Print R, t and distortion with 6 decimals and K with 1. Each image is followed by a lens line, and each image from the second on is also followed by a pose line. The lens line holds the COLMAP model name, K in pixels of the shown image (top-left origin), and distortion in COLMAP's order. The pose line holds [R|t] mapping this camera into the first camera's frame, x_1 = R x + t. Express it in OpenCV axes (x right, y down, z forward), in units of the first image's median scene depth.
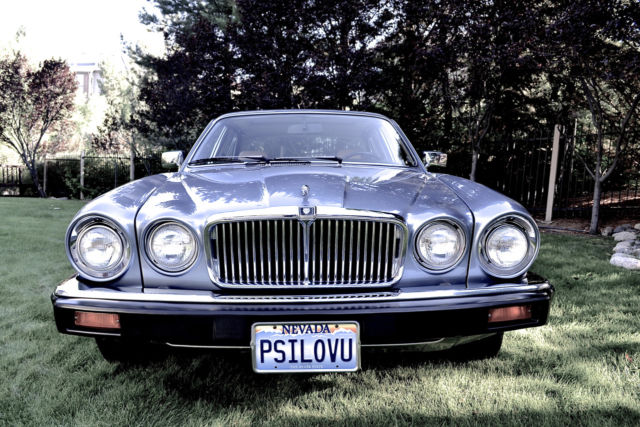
lens RADIAL K [[474.2, 0, 320.0], [0, 474.2, 213.5], [0, 0, 1]] dist [-0.074529, 0.003279]
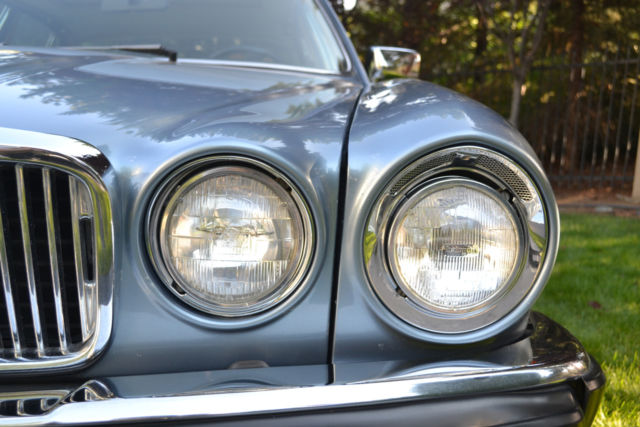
lens RADIAL K [[712.9, 0, 320.0], [0, 712.9, 213.5], [0, 0, 1]] dist [-0.026196, -0.035816]
pose [[0.999570, 0.005143, 0.028865, 0.297767], [-0.006163, 0.999356, 0.035355, 0.031300], [-0.028665, -0.035518, 0.998958, 0.521240]]
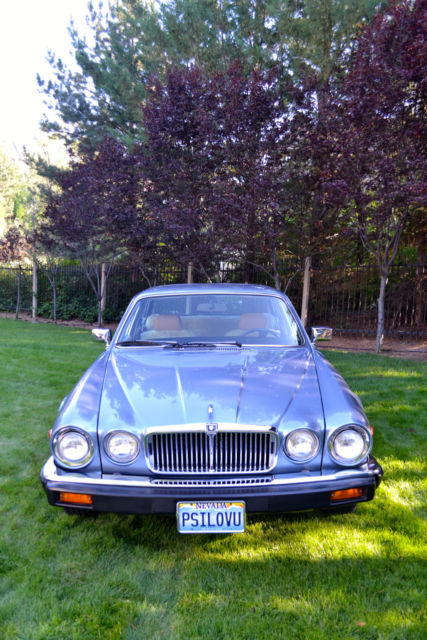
lens RADIAL K [[517.2, 0, 213.5], [0, 517.2, 320.0], [0, 0, 1]] dist [-0.068433, -0.004418]
pose [[0.999451, -0.005176, -0.032727, 0.032440], [0.005623, 0.999892, 0.013590, -0.347218], [0.032654, -0.013766, 0.999372, -0.611629]]
